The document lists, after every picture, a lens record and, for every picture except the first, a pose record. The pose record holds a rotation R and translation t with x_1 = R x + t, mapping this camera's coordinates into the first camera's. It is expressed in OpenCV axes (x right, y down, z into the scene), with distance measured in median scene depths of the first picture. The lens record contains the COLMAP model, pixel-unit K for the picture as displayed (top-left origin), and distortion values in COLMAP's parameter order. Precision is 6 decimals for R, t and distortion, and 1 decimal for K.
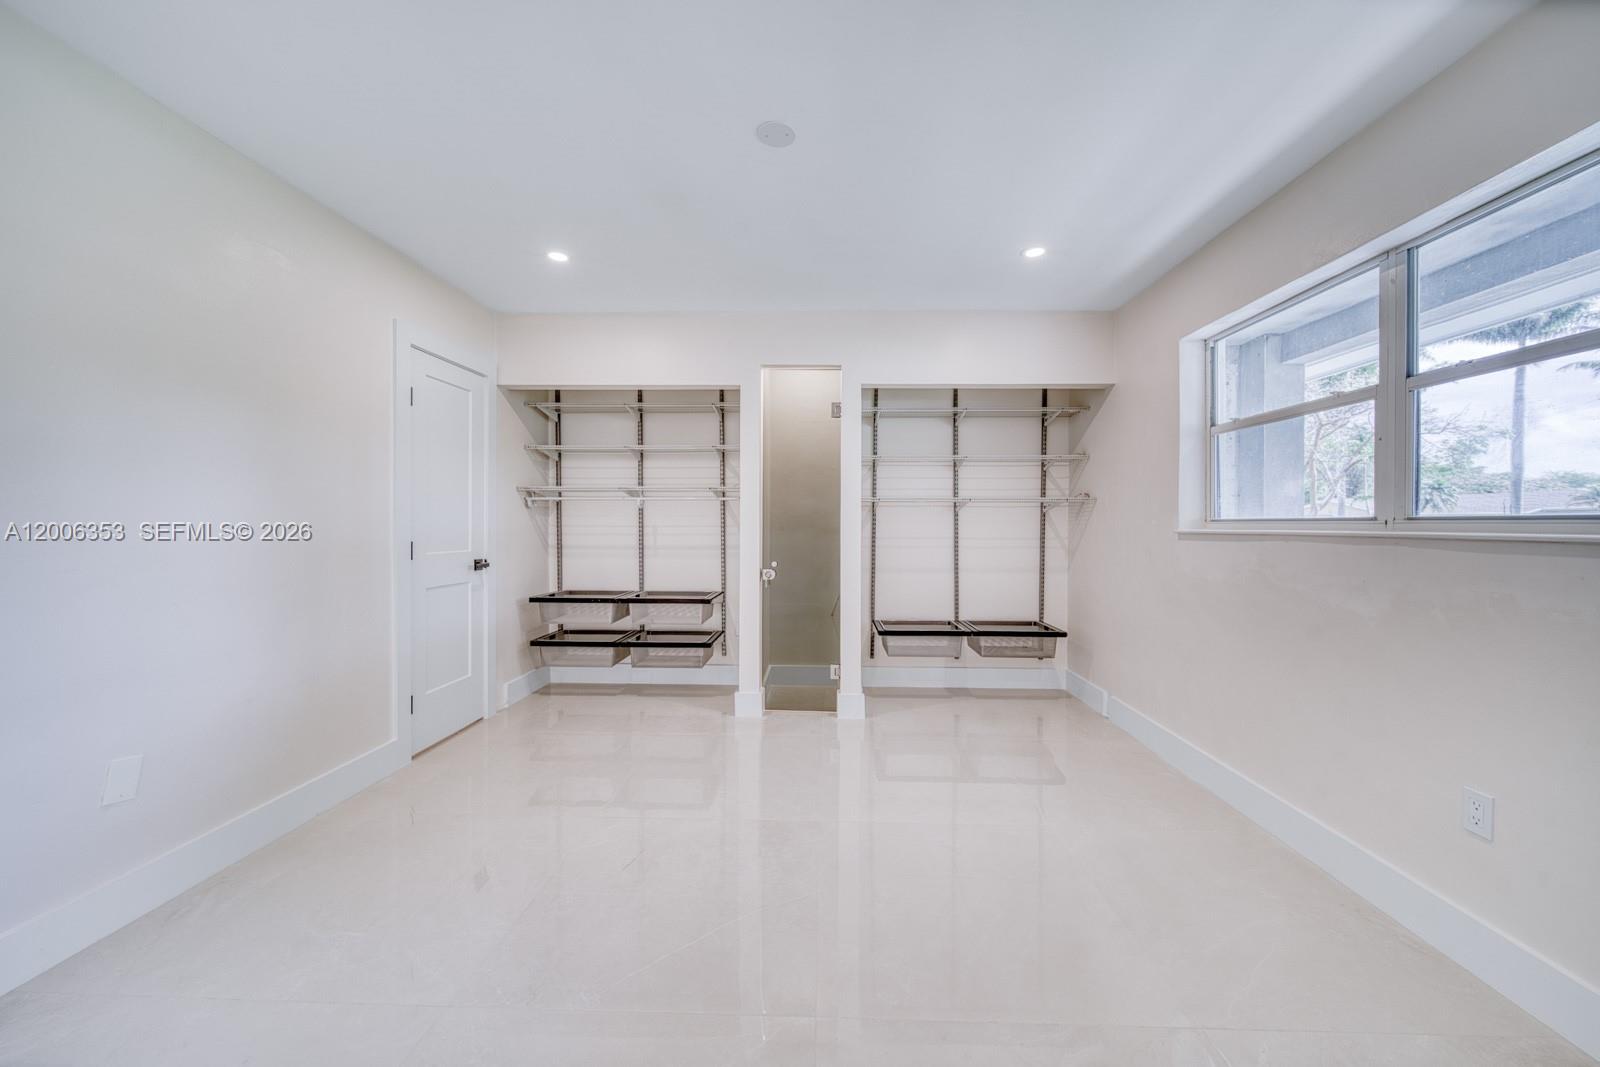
lens RADIAL K [[574.0, 0, 802.5], [0, 574.0, 531.7], [0, 0, 1]] dist [0.003589, 0.000083]
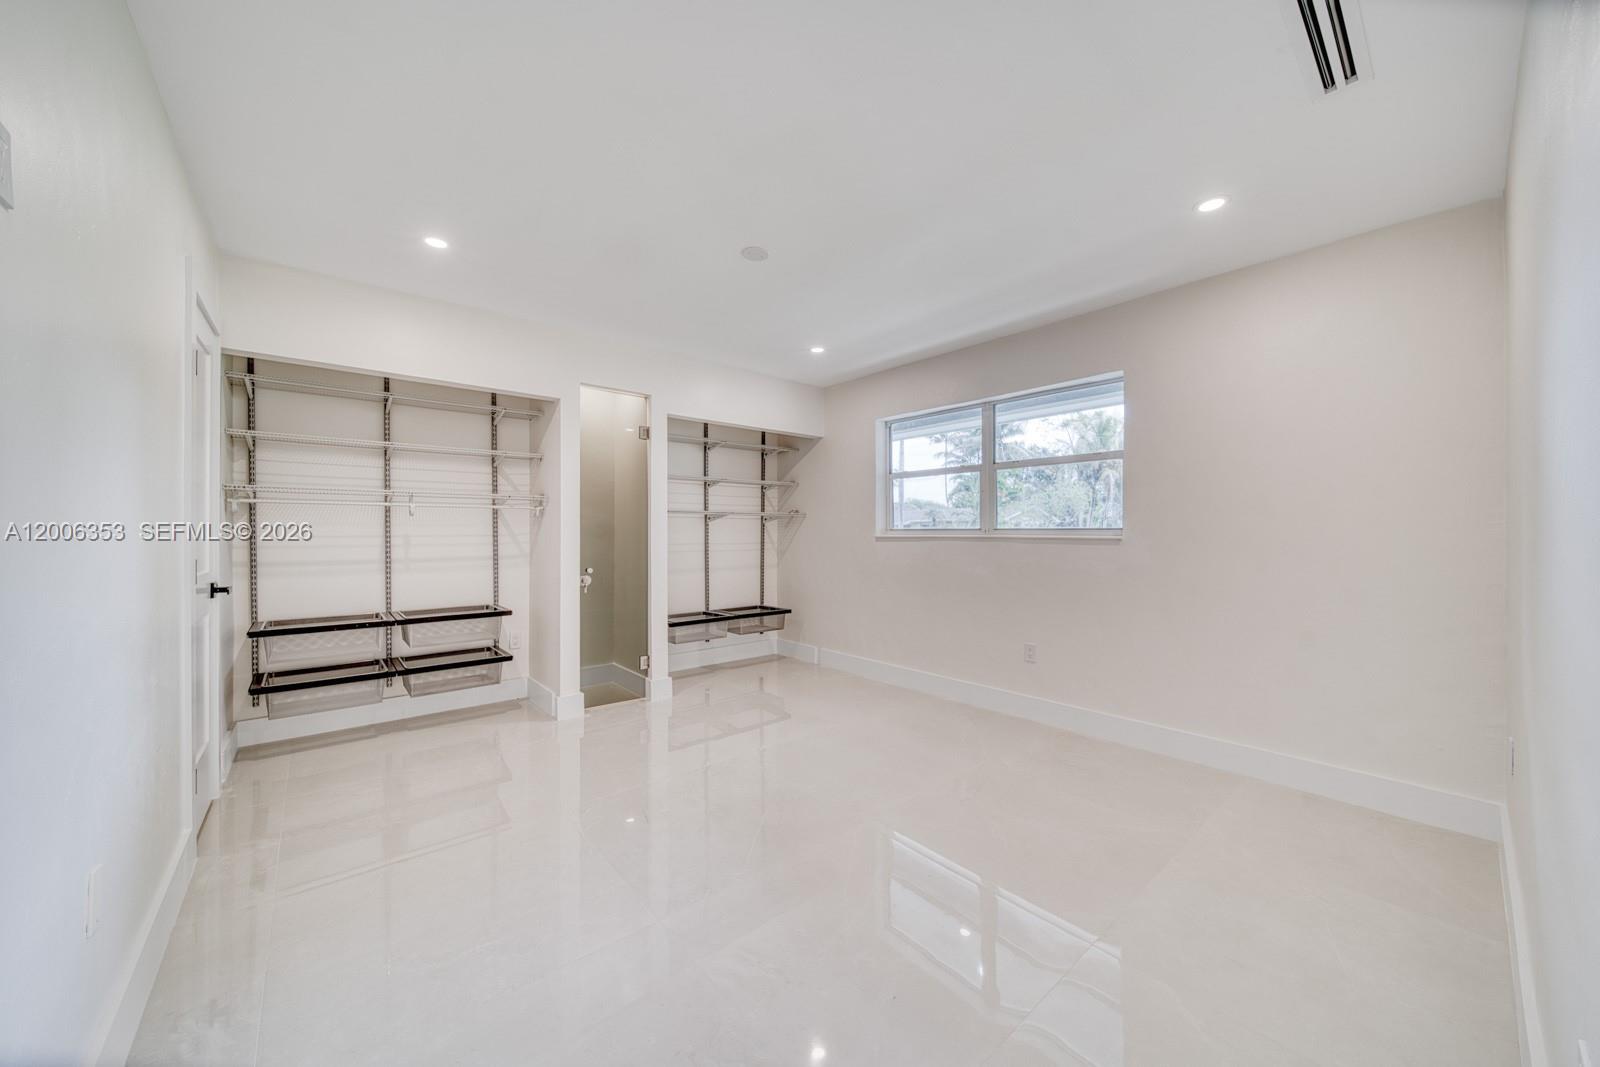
lens RADIAL K [[574.0, 0, 789.3], [0, 574.0, 535.3], [0, 0, 1]] dist [0.003589, 0.000083]
pose [[0.746108, -0.007243, 0.665786, -0.429266], [0.012079, 0.999924, -0.002658, -0.001636], [-0.665716, 0.010025, 0.746138, -0.038579]]
